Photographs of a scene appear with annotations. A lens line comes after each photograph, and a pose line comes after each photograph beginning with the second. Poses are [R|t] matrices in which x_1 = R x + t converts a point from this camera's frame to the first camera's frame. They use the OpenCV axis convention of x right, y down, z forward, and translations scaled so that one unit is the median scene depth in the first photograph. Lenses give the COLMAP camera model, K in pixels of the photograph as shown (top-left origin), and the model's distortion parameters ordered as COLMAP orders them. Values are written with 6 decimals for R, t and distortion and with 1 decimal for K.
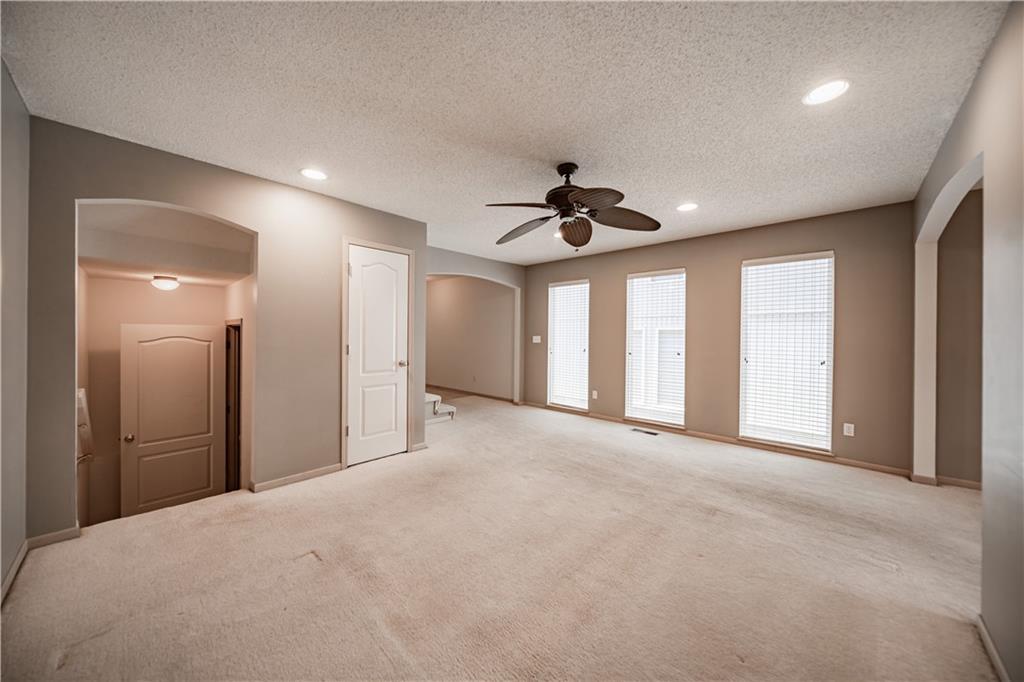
lens RADIAL K [[353.1, 0, 509.5], [0, 353.1, 337.0], [0, 0, 1]] dist [-0.001868, -0.000197]
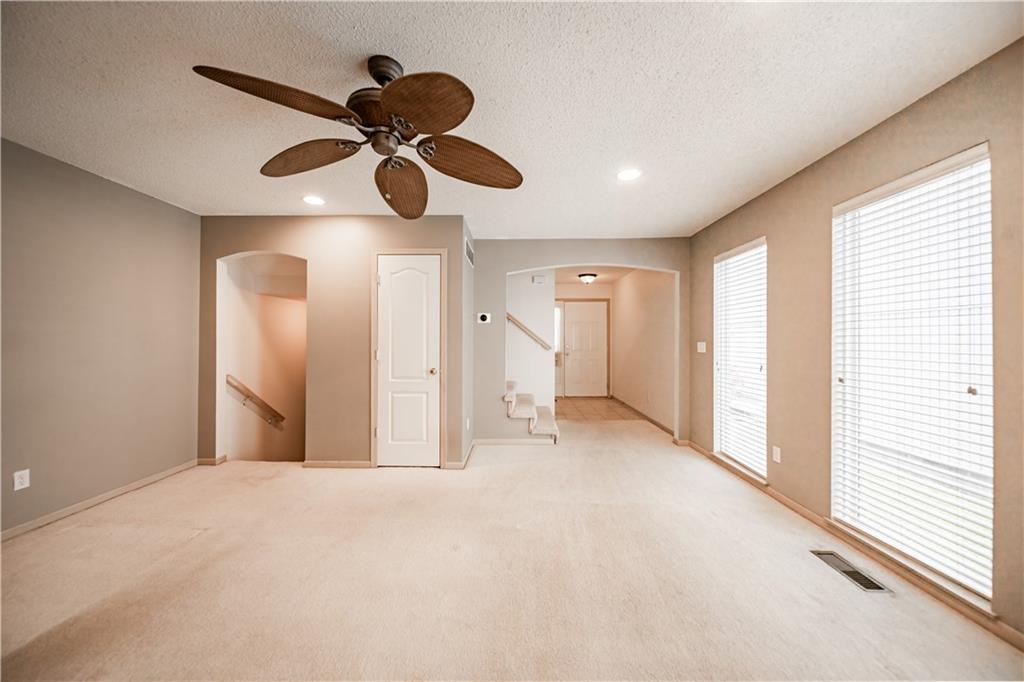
lens RADIAL K [[353.1, 0, 509.5], [0, 353.1, 337.0], [0, 0, 1]] dist [-0.001868, -0.000197]
pose [[0.674298, -0.013894, -0.738329, 0.524670], [-0.002026, 0.999784, -0.020664, 0.003116], [0.738457, 0.015429, 0.674124, 0.516331]]
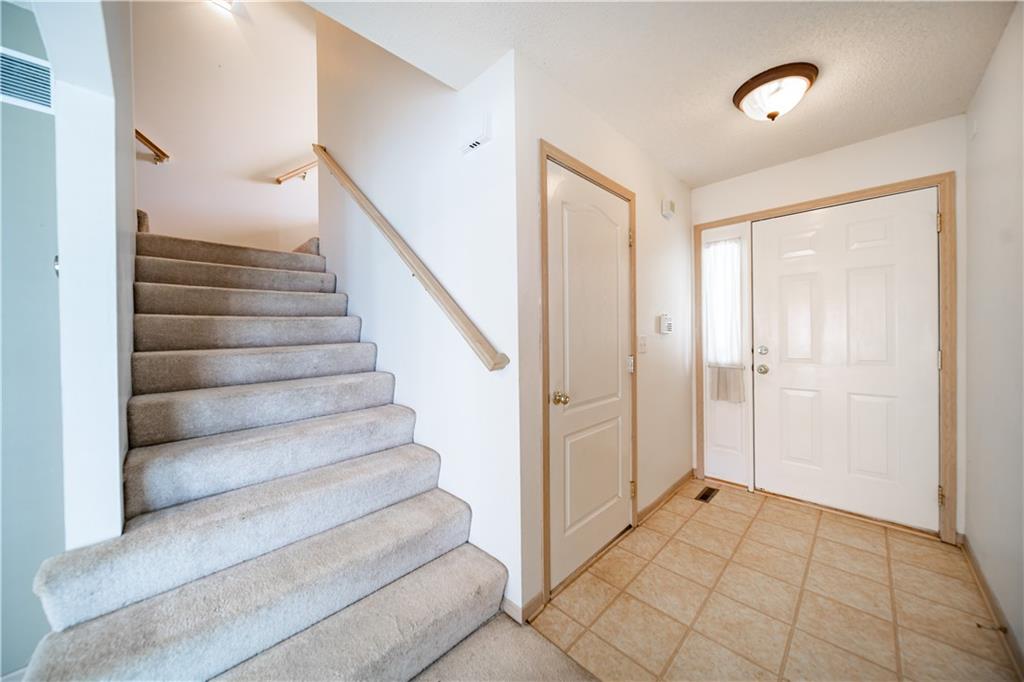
lens RADIAL K [[353.1, 0, 509.5], [0, 353.1, 337.0], [0, 0, 1]] dist [-0.001868, -0.000197]
pose [[-0.025562, 0.000815, -0.999673, -0.037347], [0.002816, 0.999996, 0.000743, -0.009696], [0.999669, -0.002796, -0.025565, 1.663211]]
